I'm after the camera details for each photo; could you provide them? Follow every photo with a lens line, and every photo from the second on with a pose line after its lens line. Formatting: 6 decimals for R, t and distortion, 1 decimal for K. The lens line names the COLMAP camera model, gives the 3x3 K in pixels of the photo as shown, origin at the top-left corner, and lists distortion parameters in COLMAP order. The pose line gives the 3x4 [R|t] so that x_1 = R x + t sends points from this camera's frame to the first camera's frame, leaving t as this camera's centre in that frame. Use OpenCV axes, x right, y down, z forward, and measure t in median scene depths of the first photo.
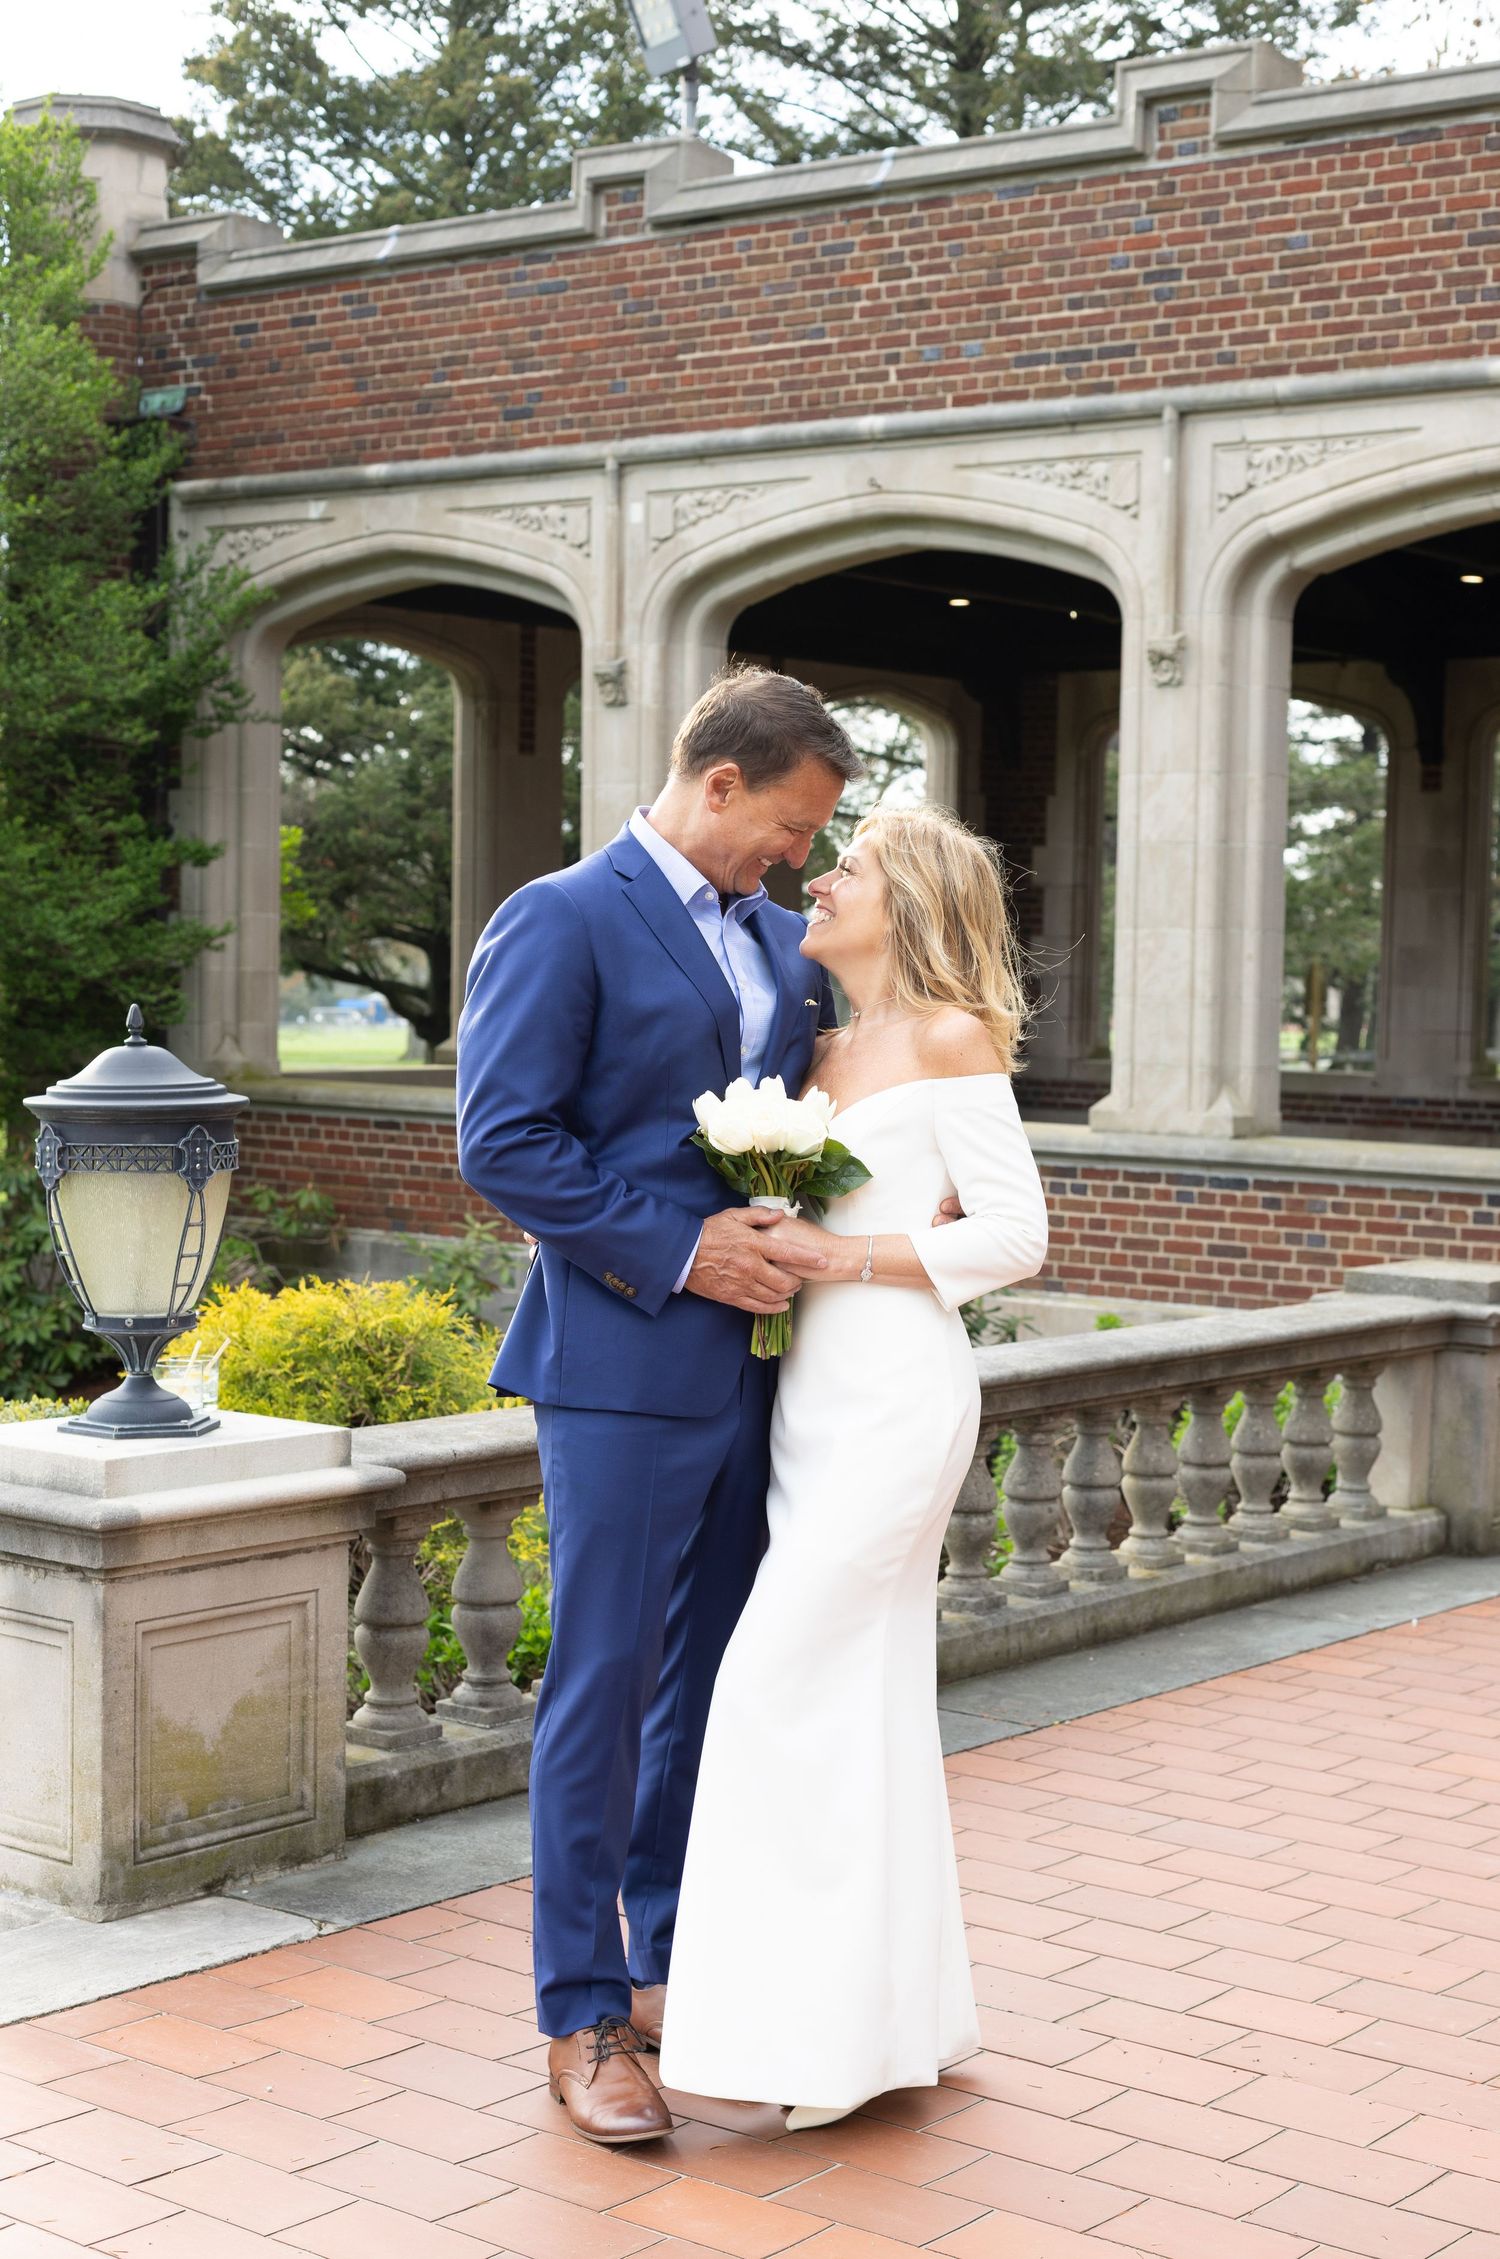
lens RADIAL K [[3502.7, 0, 750.0], [0, 3502.7, 1129.5], [0, 0, 1]] dist [-0.001020, -0.035205]
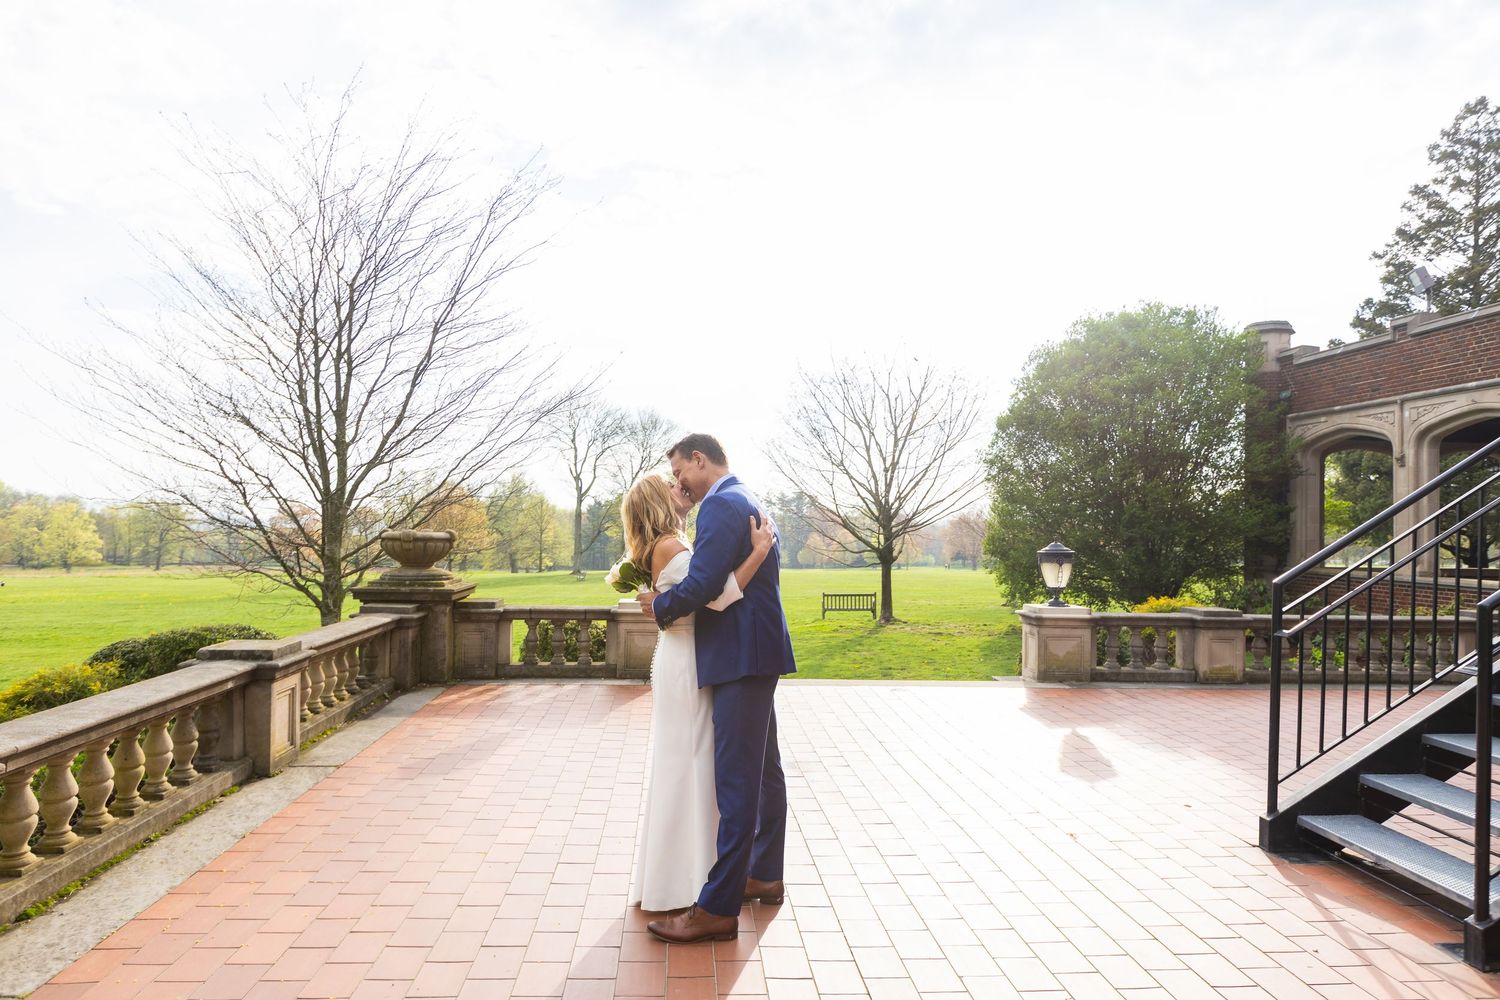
lens RADIAL K [[999.6, 0, 750.0], [0, 999.6, 500.0], [0, 0, 1]] dist [-0.000388, -0.000178]
pose [[0.674175, -0.028034, -0.738039, 0.273490], [-0.040263, 0.996398, -0.074627, 0.019893], [0.737473, 0.080027, 0.670618, -0.203872]]
